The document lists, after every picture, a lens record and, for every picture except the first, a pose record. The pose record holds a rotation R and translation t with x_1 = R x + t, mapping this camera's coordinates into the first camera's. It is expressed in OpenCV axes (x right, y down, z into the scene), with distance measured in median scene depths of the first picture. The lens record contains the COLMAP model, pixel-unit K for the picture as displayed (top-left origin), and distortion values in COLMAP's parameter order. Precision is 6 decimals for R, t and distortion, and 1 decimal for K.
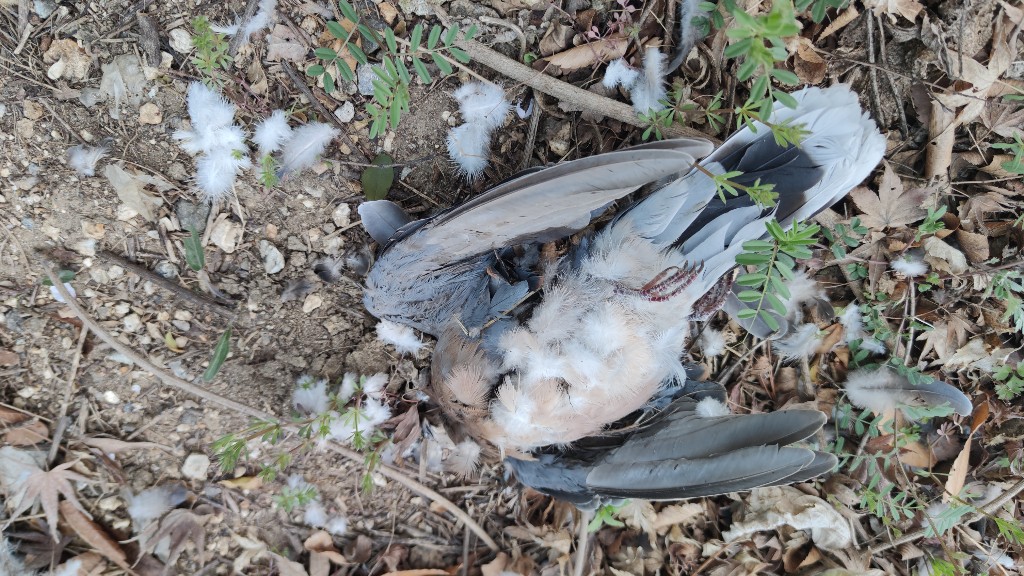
lens RADIAL K [[706.1, 0, 512.0], [0, 706.1, 288.0], [0, 0, 1]] dist [0.049105, -0.072443]
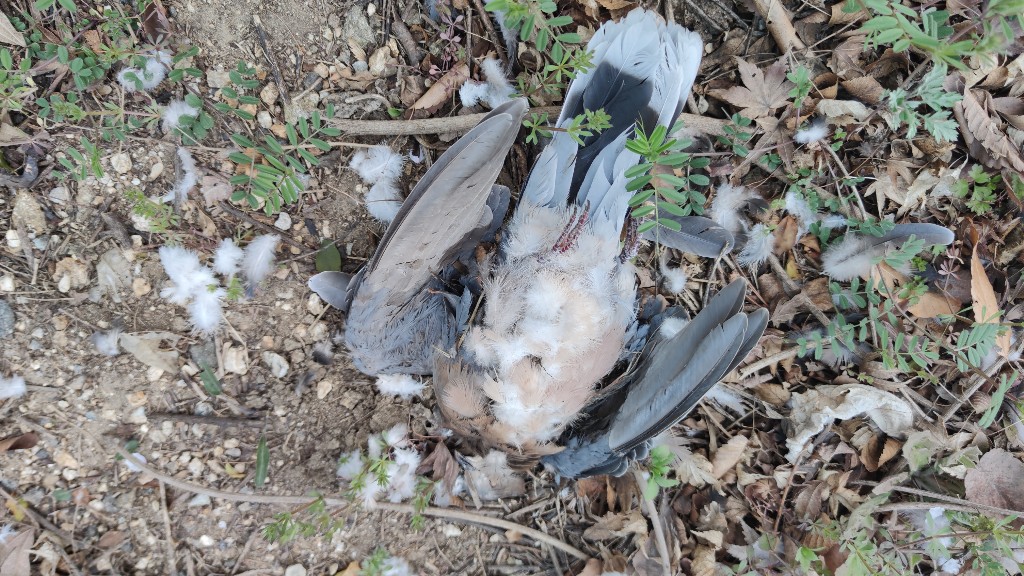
lens RADIAL K [[706.1, 0, 512.0], [0, 706.1, 288.0], [0, 0, 1]] dist [0.049105, -0.072443]
pose [[0.907320, -0.402722, -0.120774, 0.196629], [0.378433, 0.907406, -0.182763, 0.200513], [0.183194, 0.120120, 0.975711, -0.070460]]
